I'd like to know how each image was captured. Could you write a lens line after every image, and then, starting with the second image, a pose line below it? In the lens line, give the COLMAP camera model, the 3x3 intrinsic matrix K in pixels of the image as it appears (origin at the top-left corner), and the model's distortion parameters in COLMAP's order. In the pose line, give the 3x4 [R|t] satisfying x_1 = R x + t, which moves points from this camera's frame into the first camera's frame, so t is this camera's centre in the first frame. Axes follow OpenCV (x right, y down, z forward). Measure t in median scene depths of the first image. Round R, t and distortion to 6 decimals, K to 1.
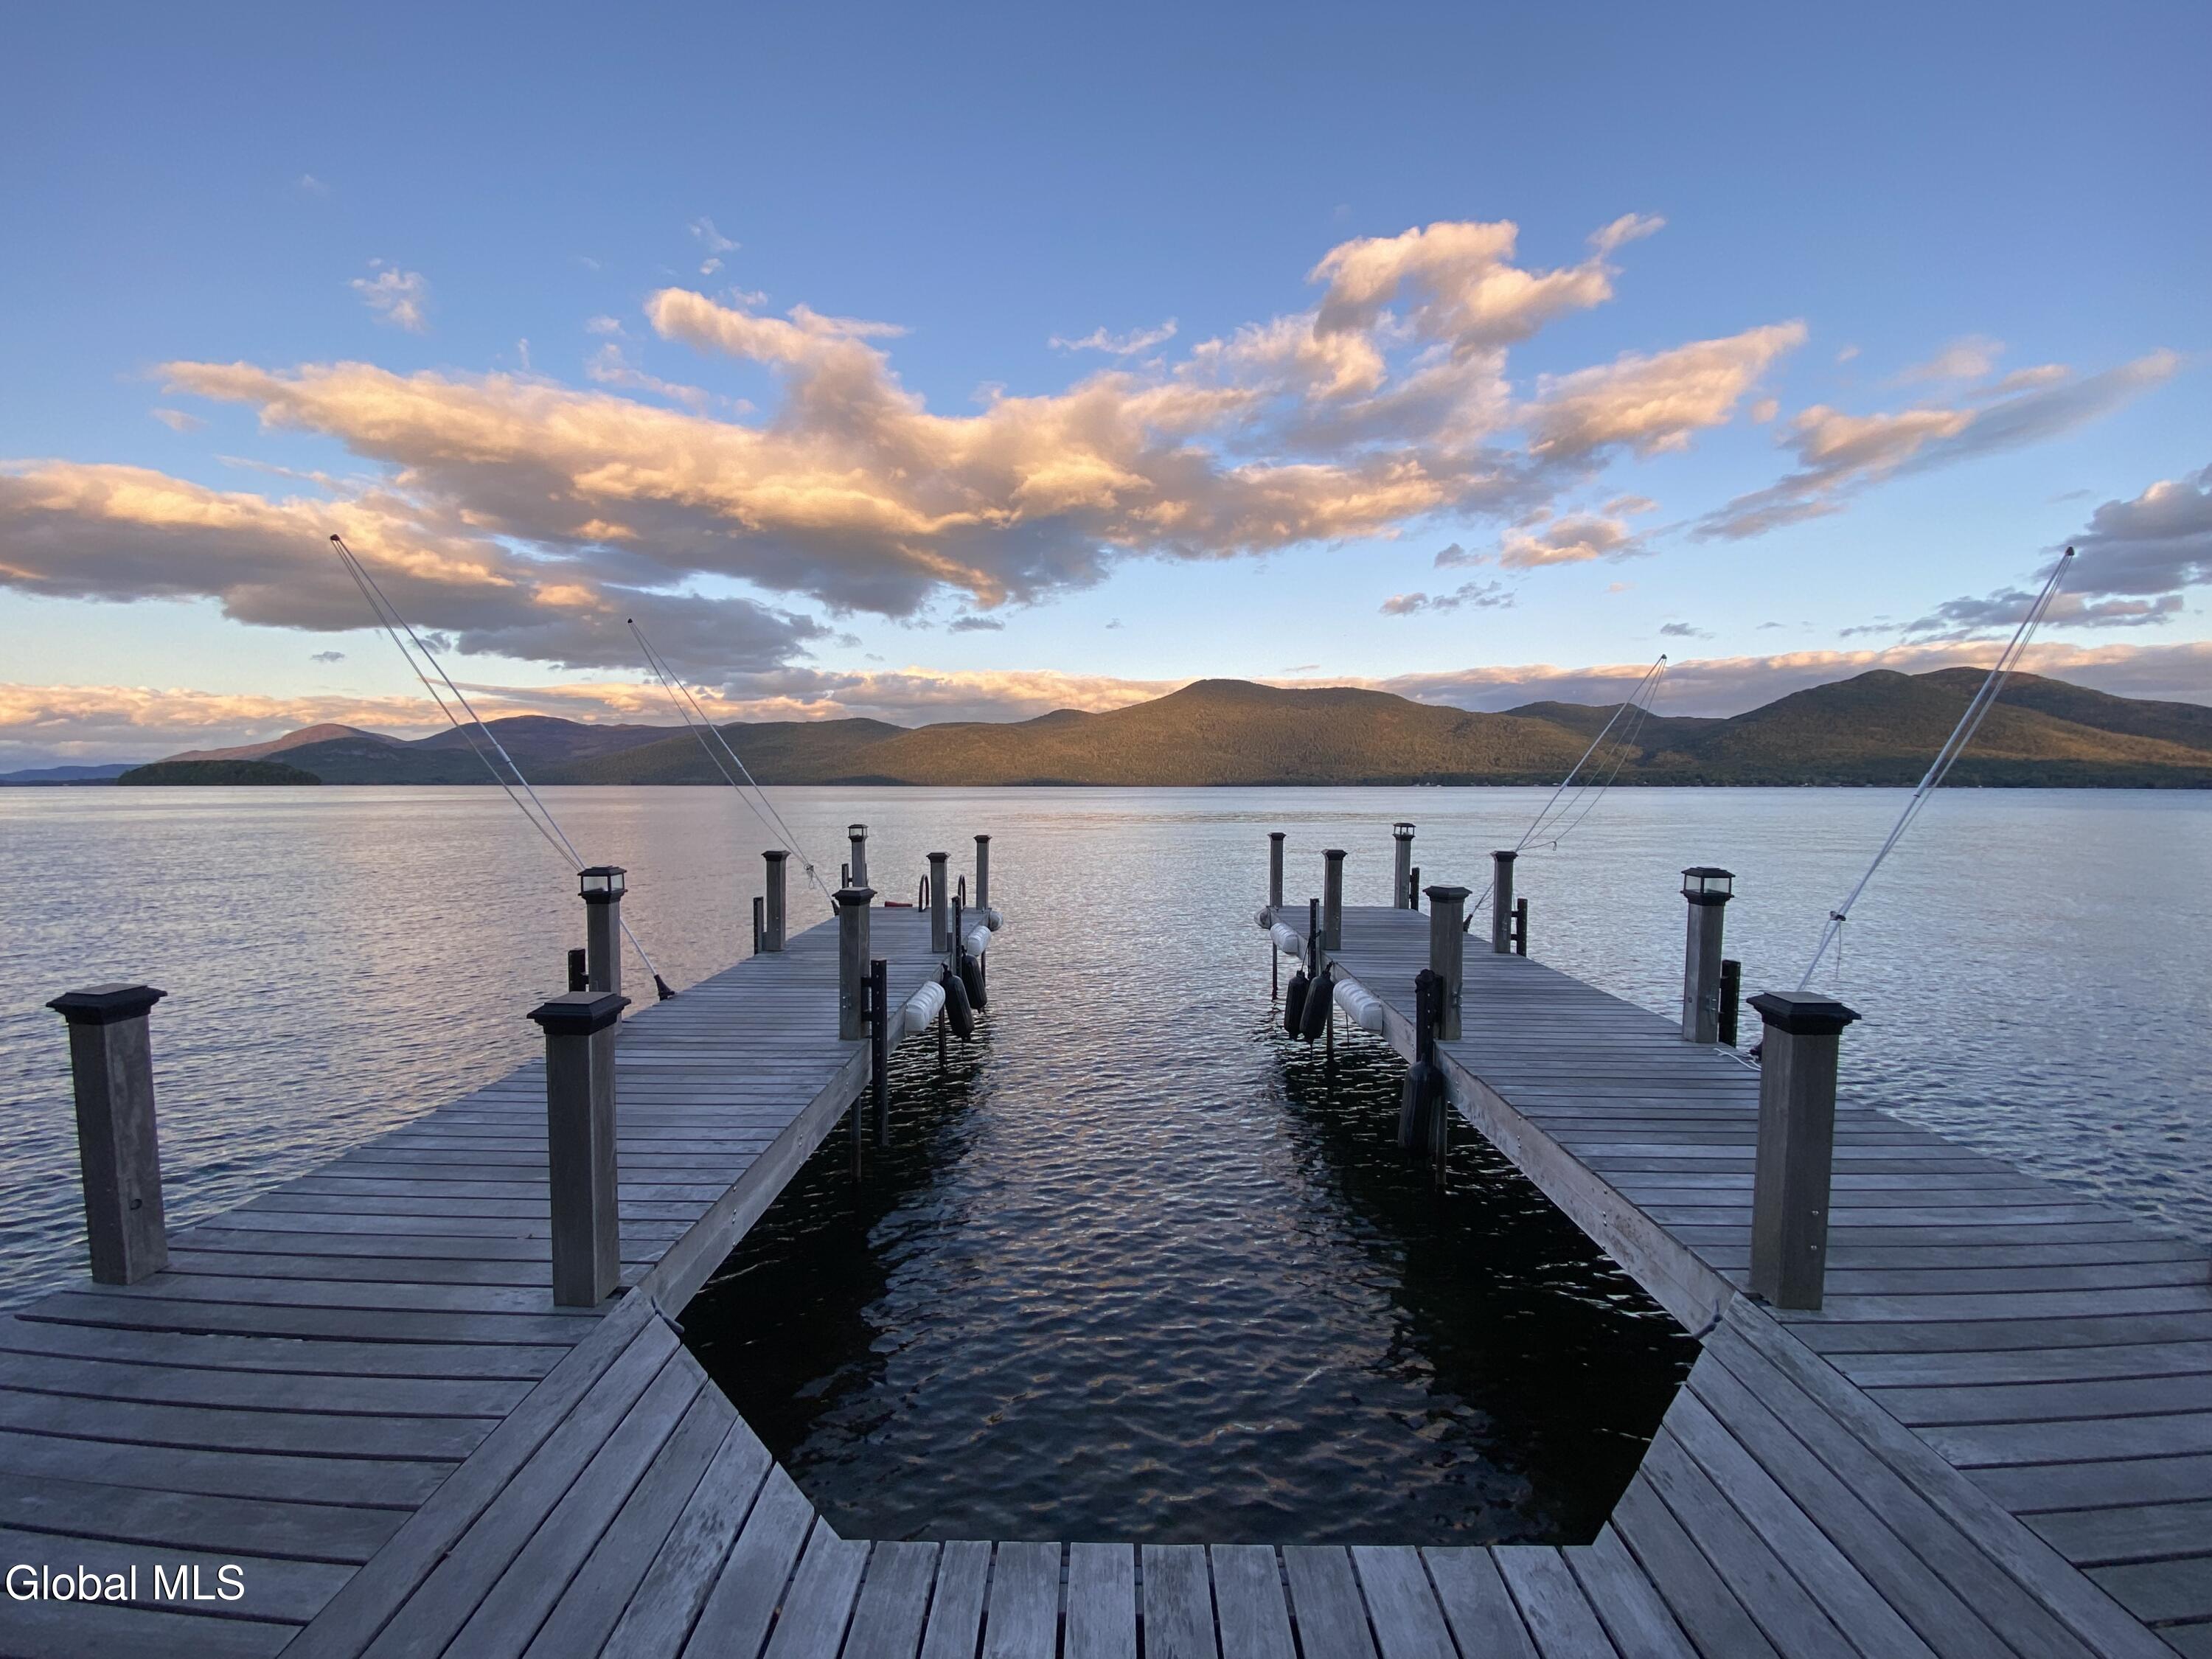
lens RADIAL K [[889.5, 0, 1092.0], [0, 889.5, 843.4], [0, 0, 1]] dist [-0.012630, -0.001924]
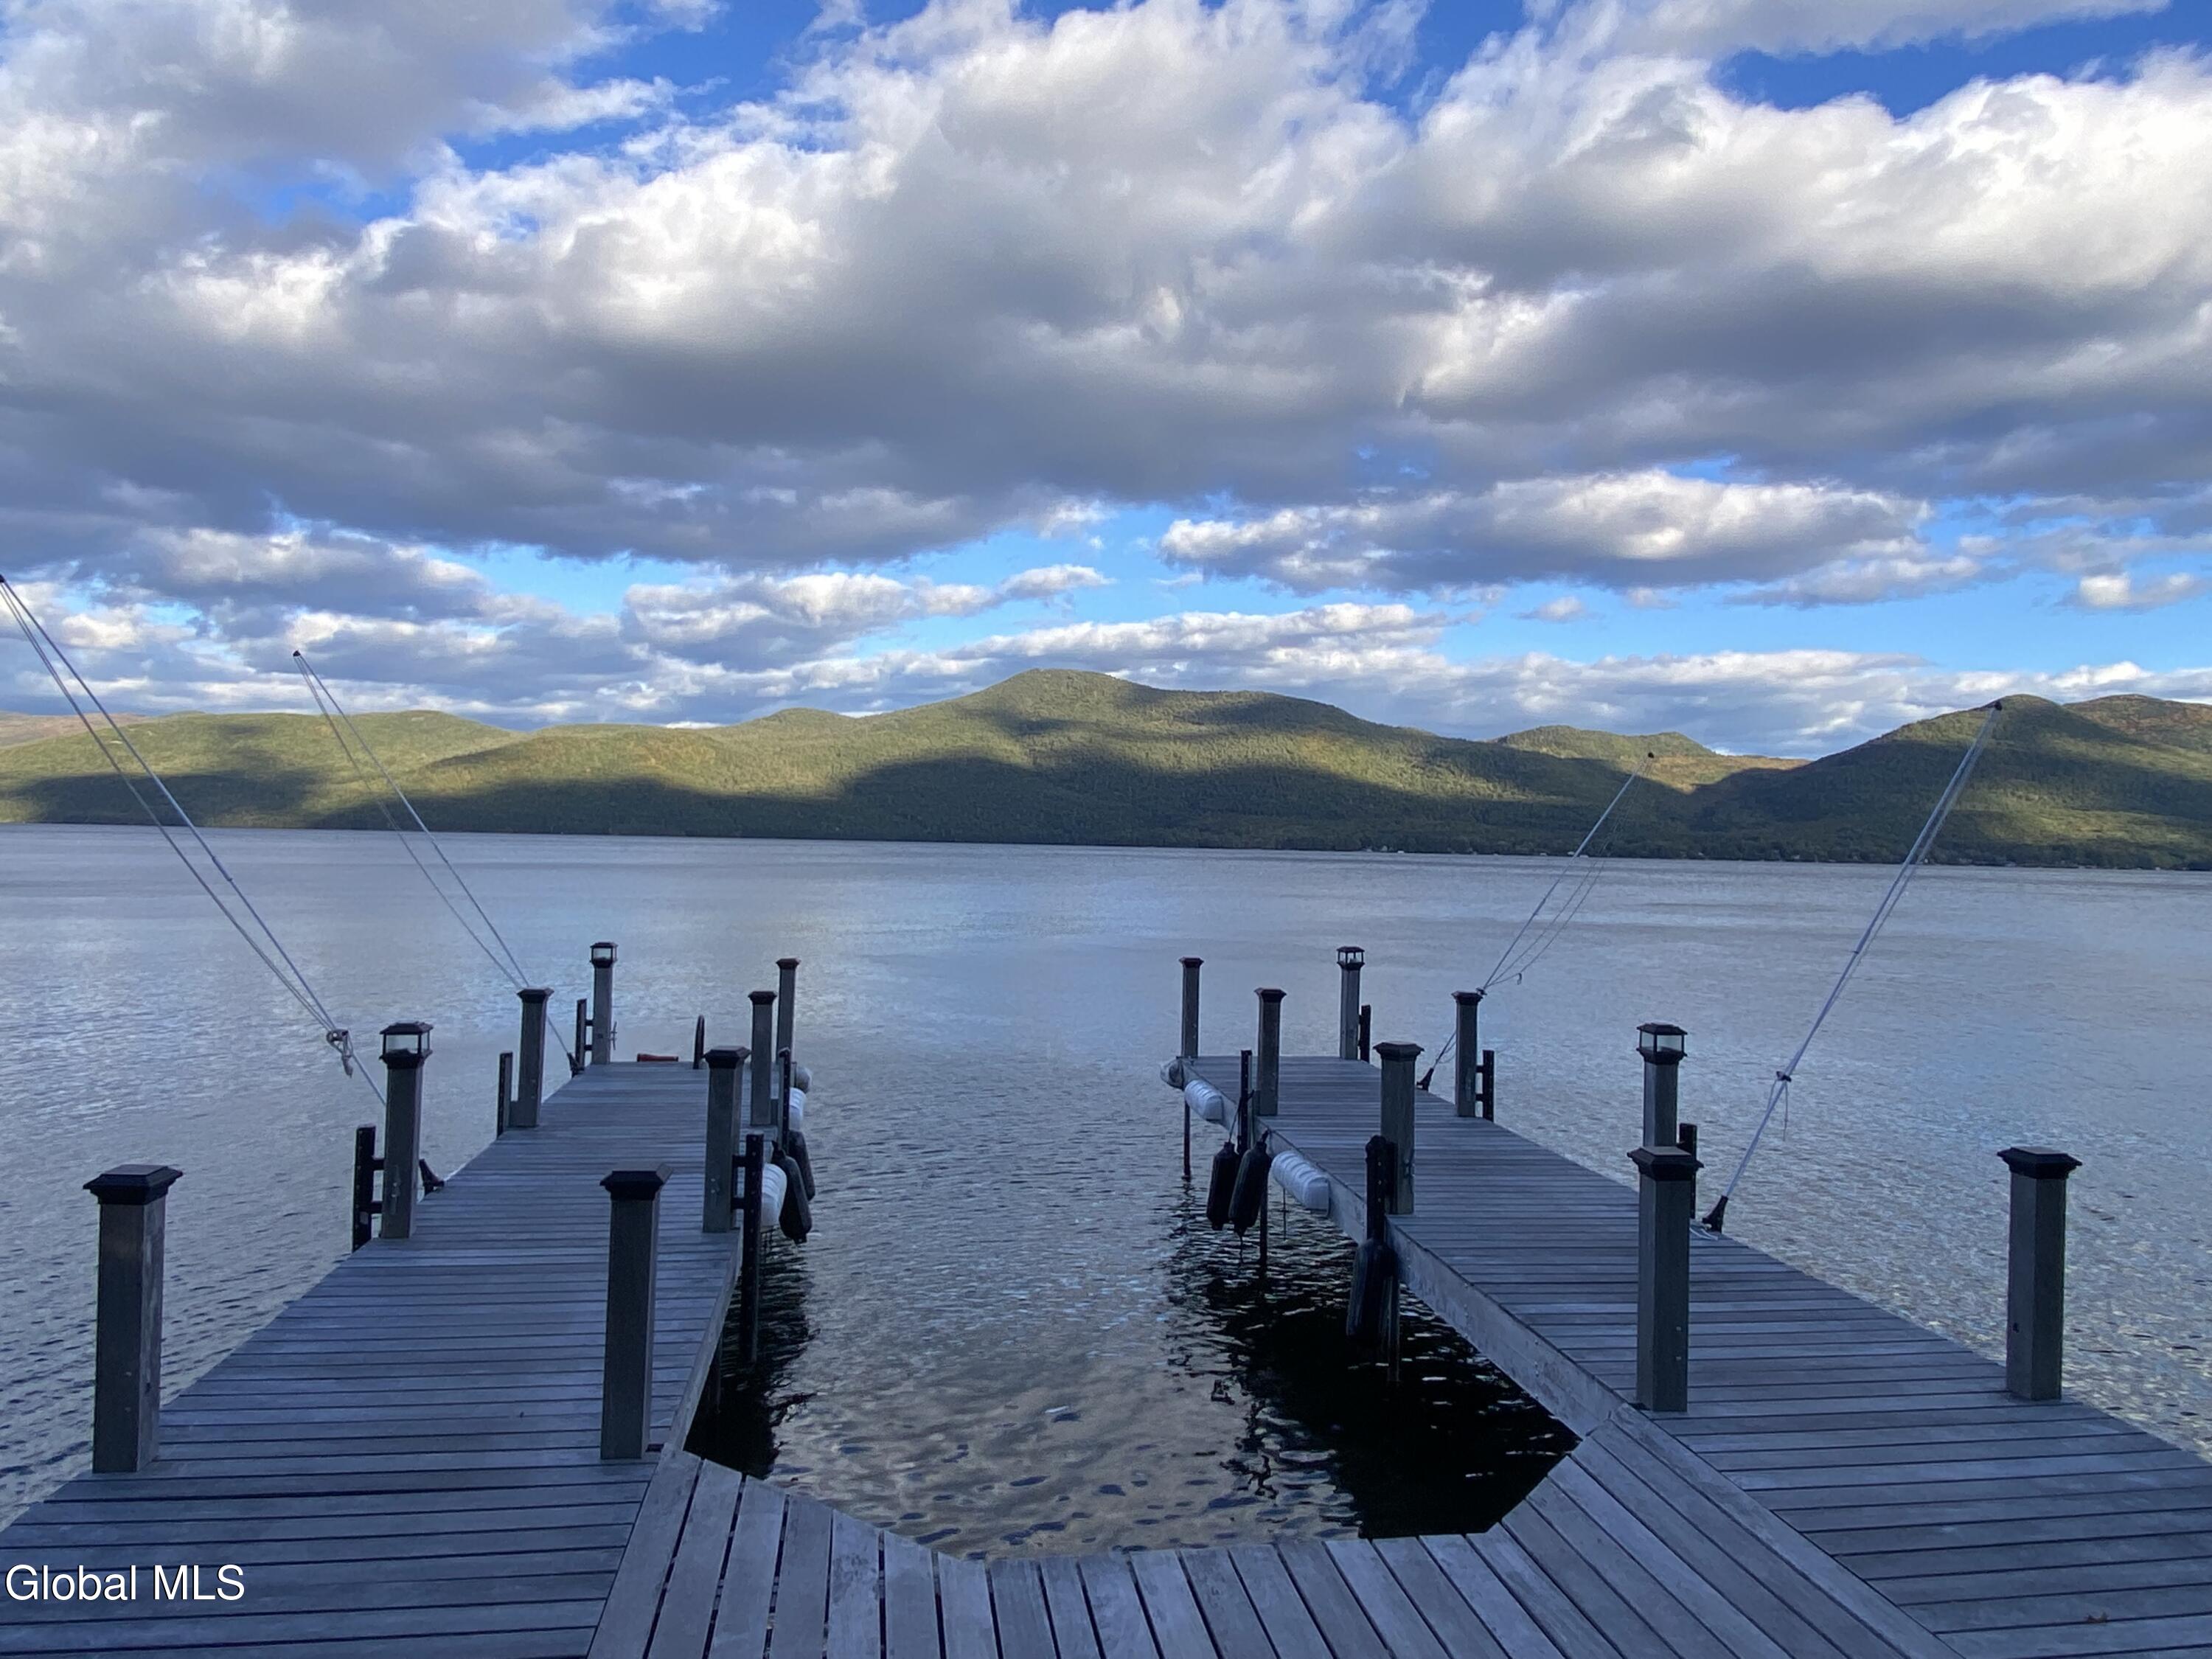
lens RADIAL K [[1480.5, 0, 1108.4], [0, 1480.5, 822.9], [0, 0, 1]] dist [0.006590, -0.009662]
pose [[0.984191, 0.023539, 0.175538, -0.166805], [-0.009764, 0.996833, -0.078924, -0.055078], [-0.176840, 0.075962, 0.981304, -0.461806]]
